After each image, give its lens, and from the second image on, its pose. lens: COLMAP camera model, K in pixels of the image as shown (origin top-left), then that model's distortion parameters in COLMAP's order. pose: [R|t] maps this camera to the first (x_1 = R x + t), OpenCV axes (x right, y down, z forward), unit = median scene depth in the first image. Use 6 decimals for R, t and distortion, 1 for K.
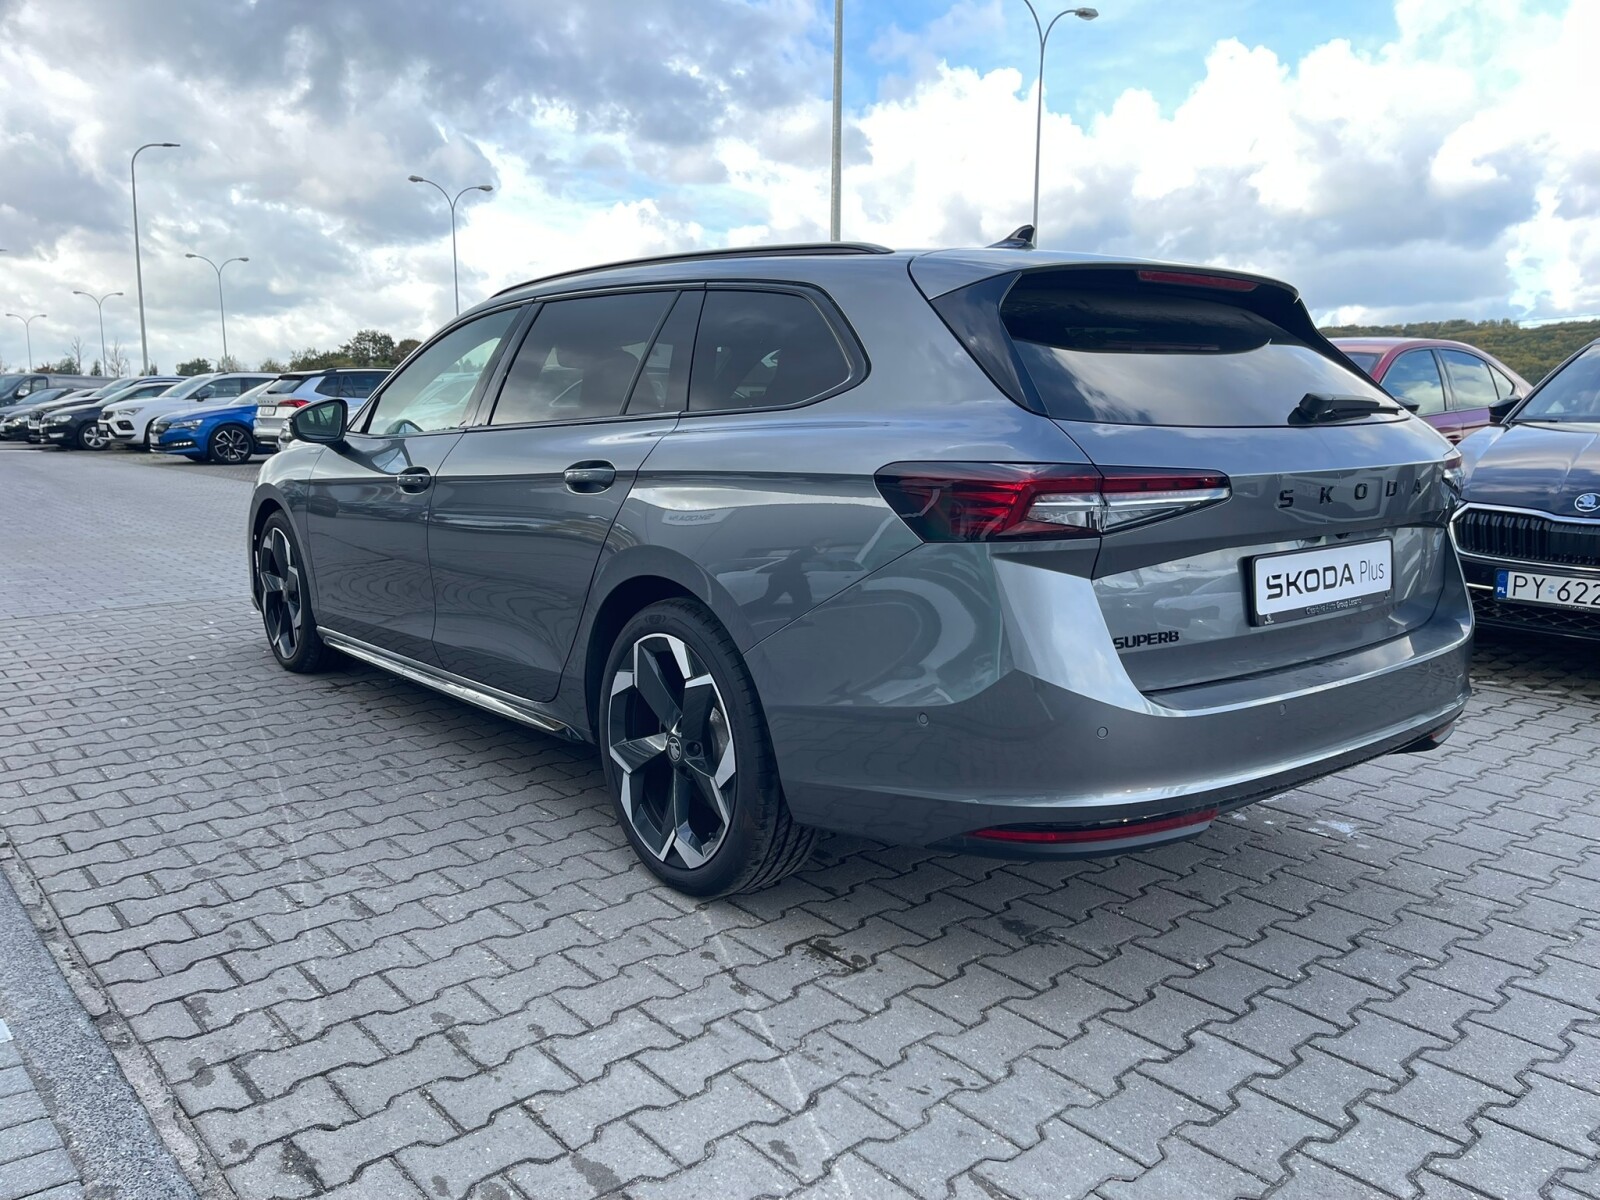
lens RADIAL K [[1202.5, 0, 805.7], [0, 1202.5, 591.8], [0, 0, 1]] dist [0.038046, -0.004859]
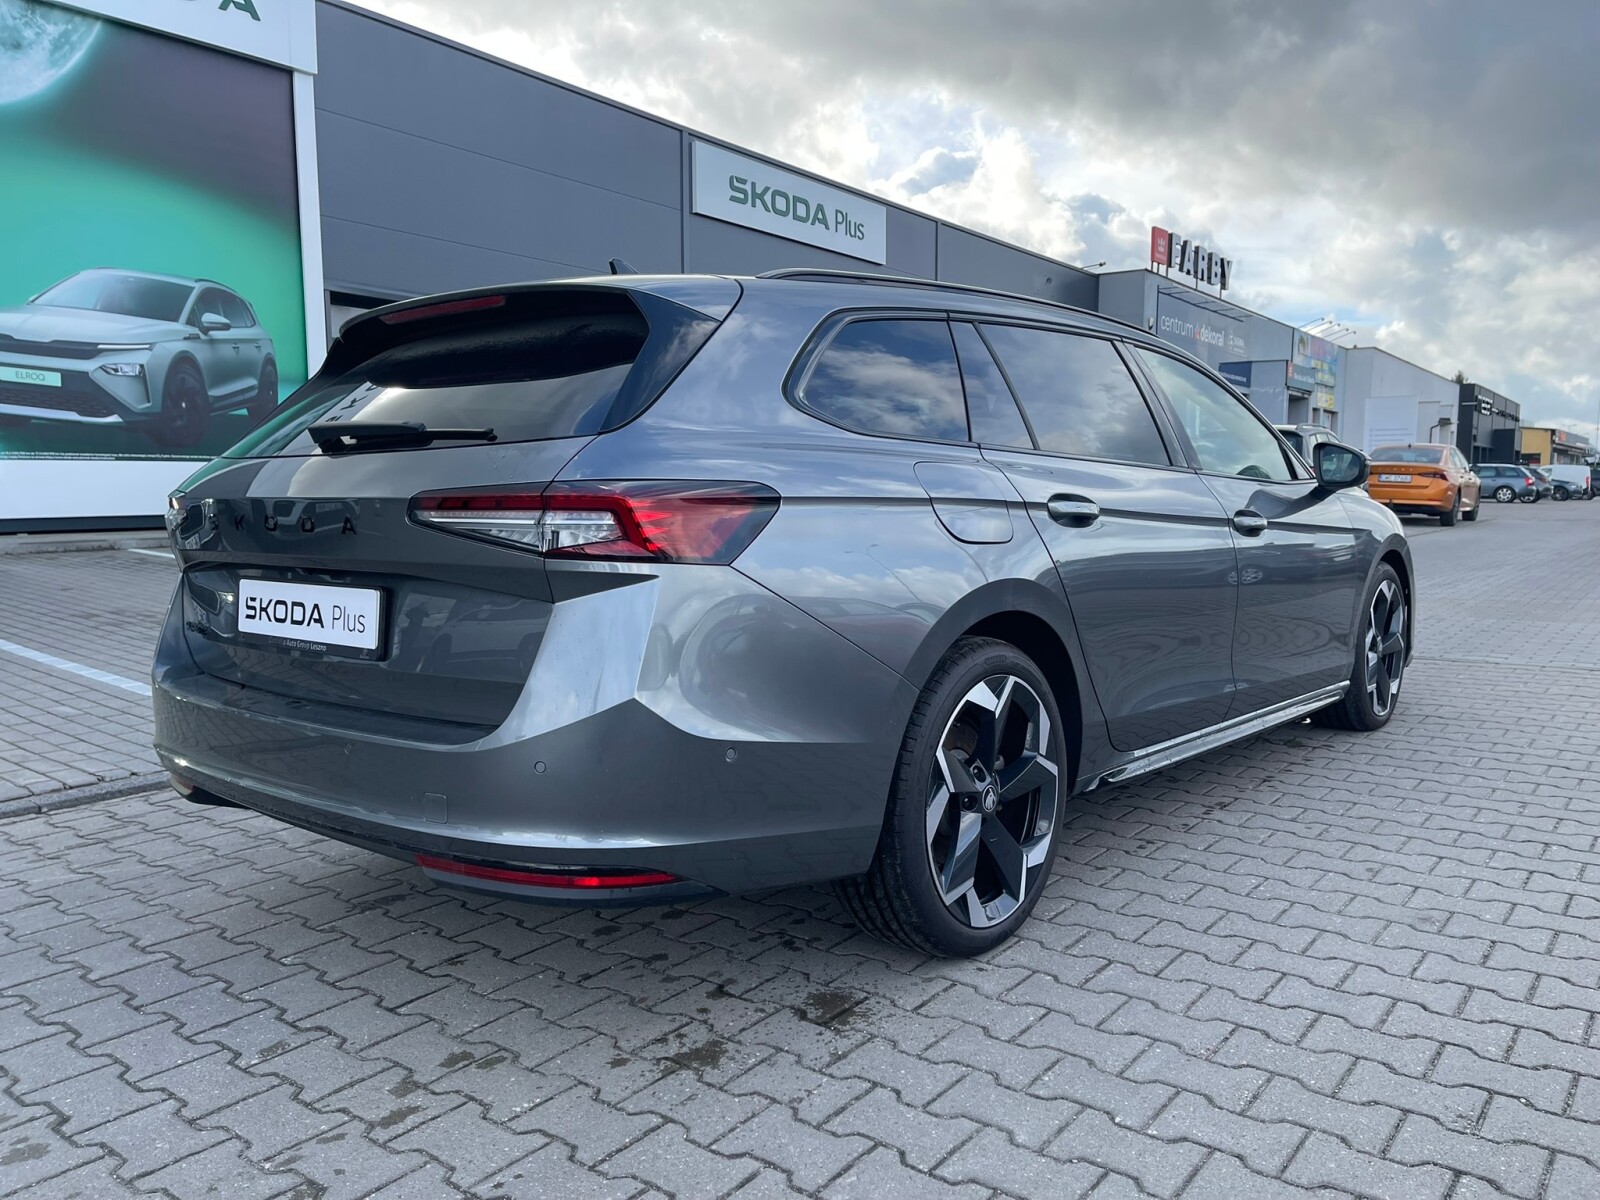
lens RADIAL K [[1206.6, 0, 806.8], [0, 1206.6, 602.8], [0, 0, 1]] dist [0.079961, -0.100207]
pose [[0.200058, 0.093250, -0.975336, 1.504147], [-0.139607, 0.988017, 0.065826, -0.144551], [0.969787, 0.122995, 0.210679, 1.230463]]
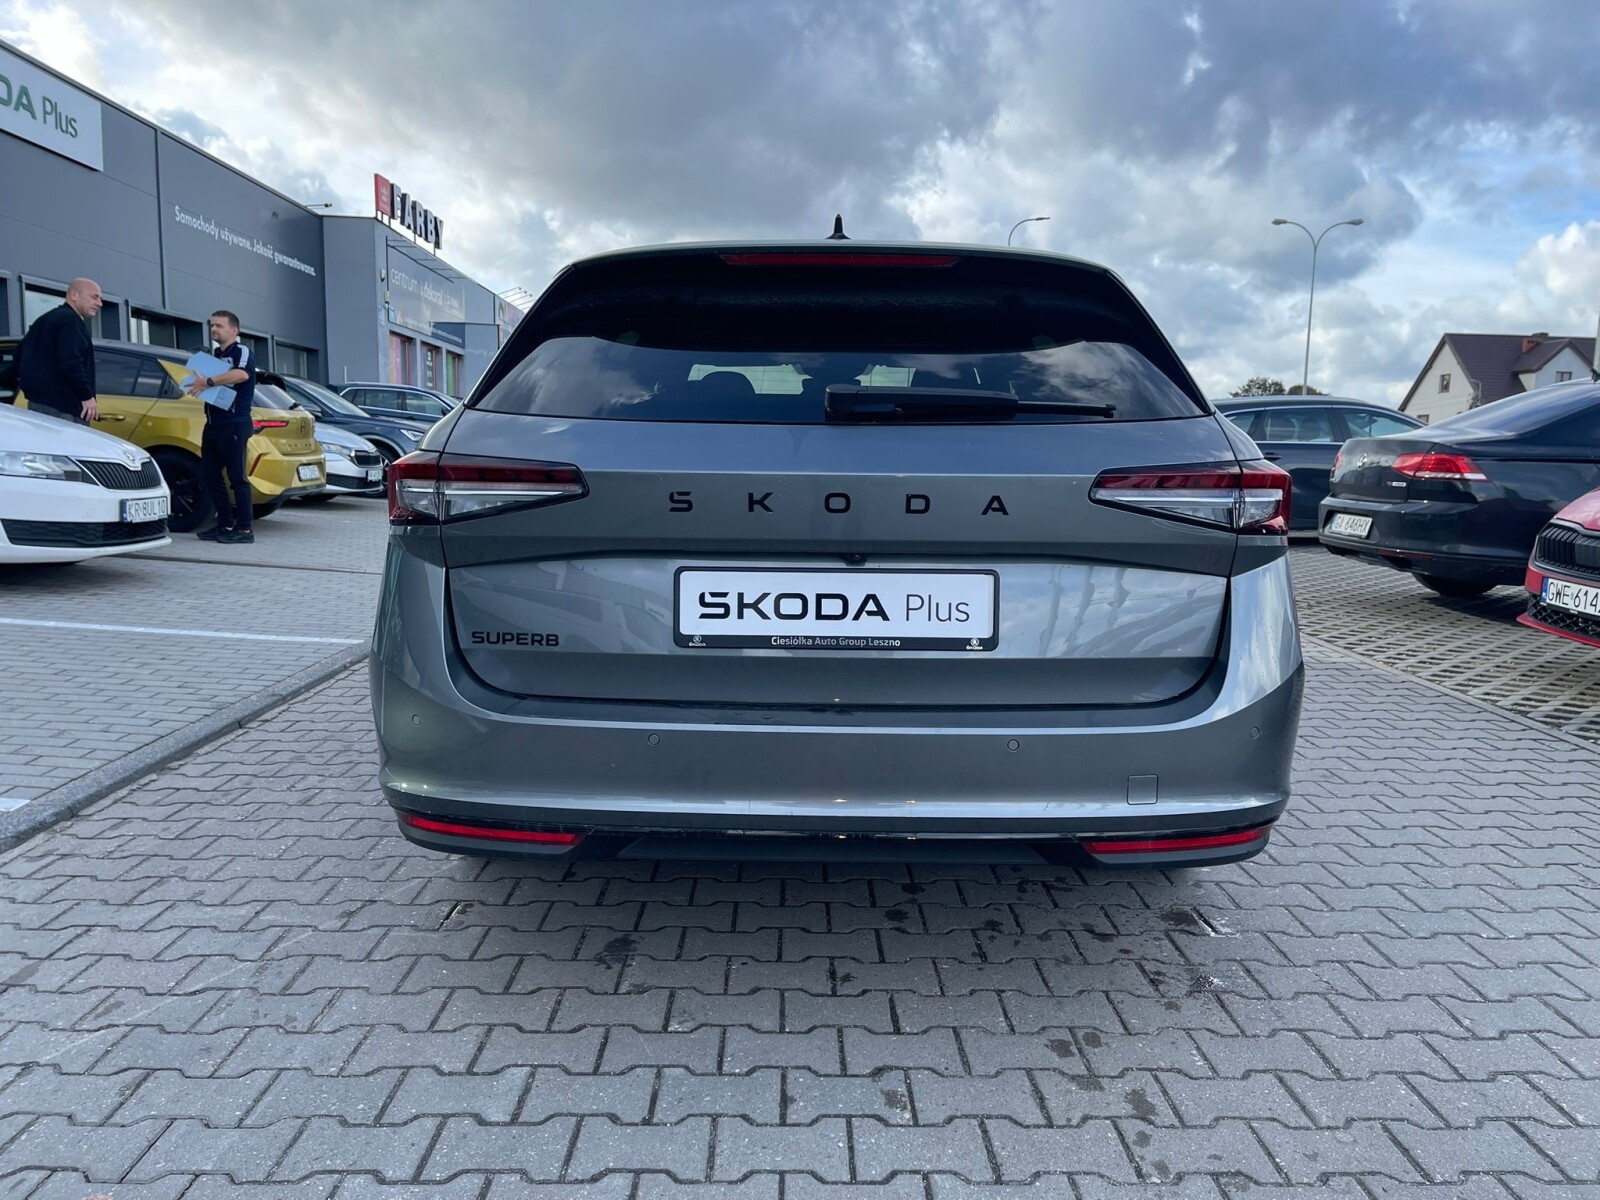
lens RADIAL K [[1206.6, 0, 806.8], [0, 1206.6, 602.8], [0, 0, 1]] dist [0.079961, -0.100207]
pose [[0.768718, 0.092428, -0.632874, 0.975975], [-0.108872, 0.993972, 0.012924, -0.024263], [0.630253, 0.058967, 0.774147, 0.366515]]
